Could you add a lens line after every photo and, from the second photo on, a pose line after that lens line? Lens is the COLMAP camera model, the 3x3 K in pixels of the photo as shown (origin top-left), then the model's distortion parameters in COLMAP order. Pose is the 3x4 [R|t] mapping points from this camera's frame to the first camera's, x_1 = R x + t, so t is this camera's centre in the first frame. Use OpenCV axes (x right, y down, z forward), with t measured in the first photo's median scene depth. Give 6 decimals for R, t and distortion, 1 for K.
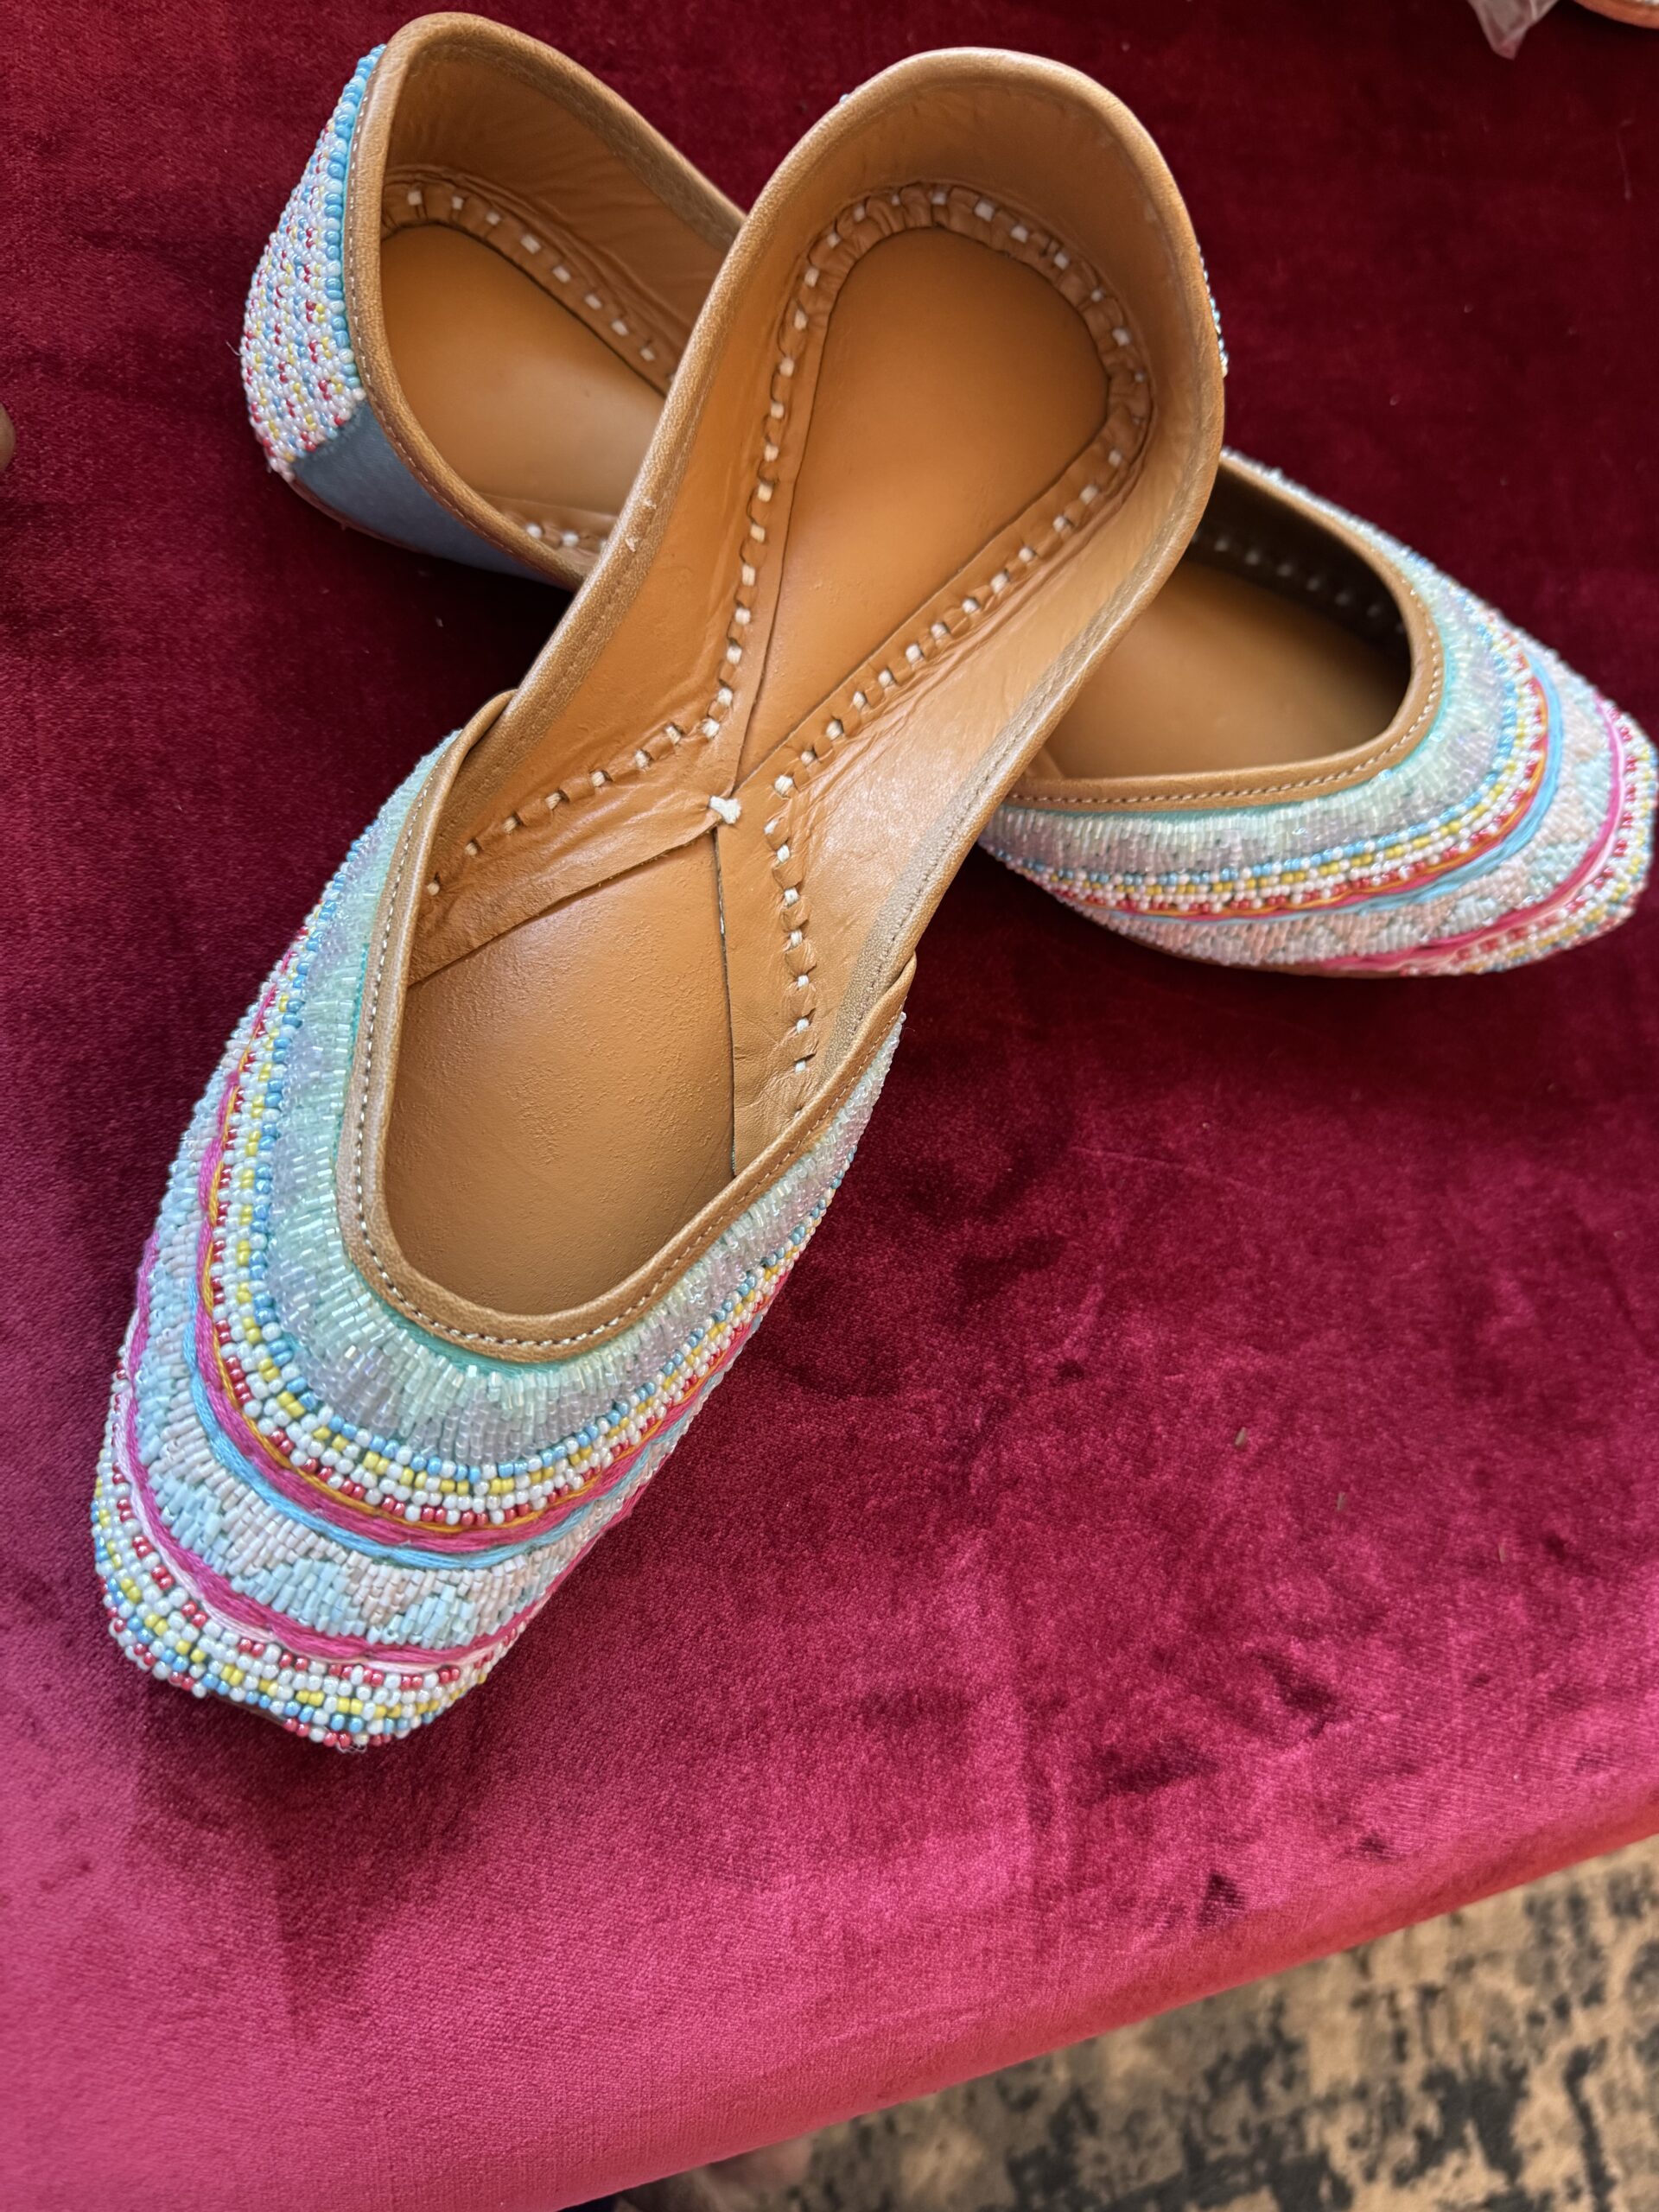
lens RADIAL K [[1691.5, 0, 848.4], [0, 1691.5, 1106.4], [0, 0, 1]] dist [-0.045819, 0.004655]
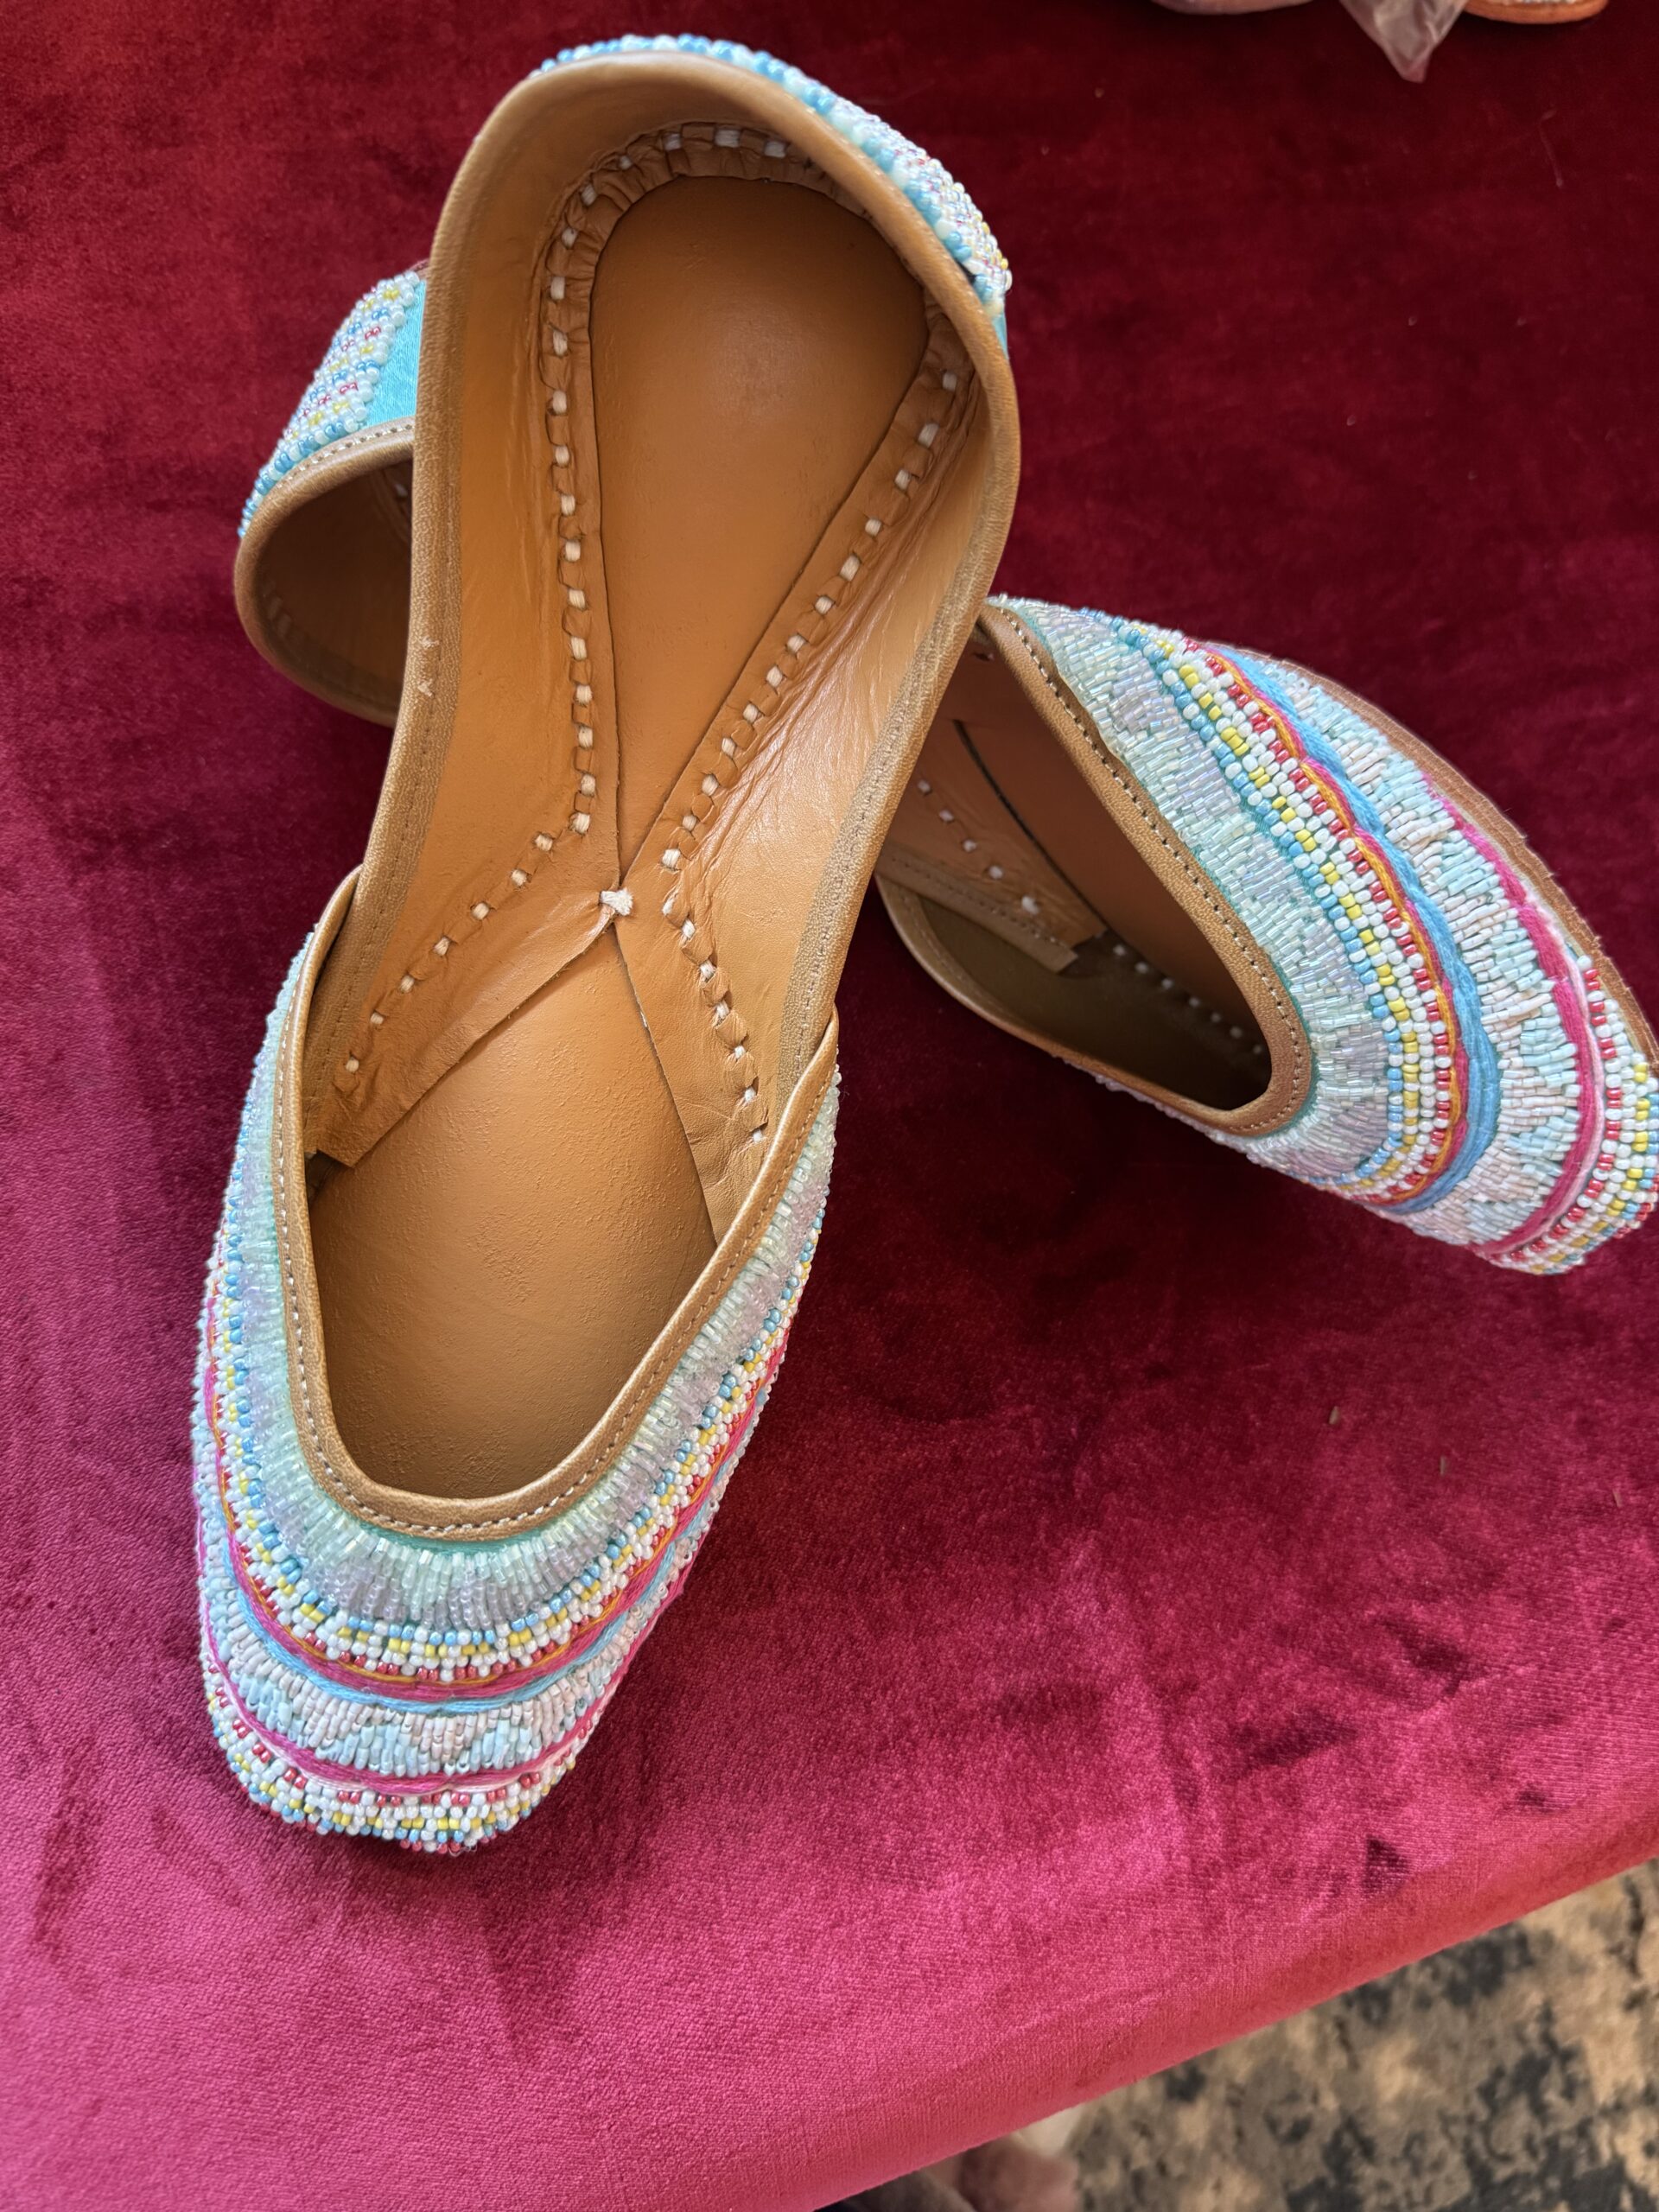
lens RADIAL K [[1691.5, 0, 842.3], [0, 1691.5, 1110.6], [0, 0, 1]] dist [-0.045819, 0.004655]
pose [[0.983824, -0.146470, -0.103135, 0.070256], [0.141454, 0.988448, -0.054418, 0.023619], [0.109914, 0.038948, 0.993178, -0.080748]]
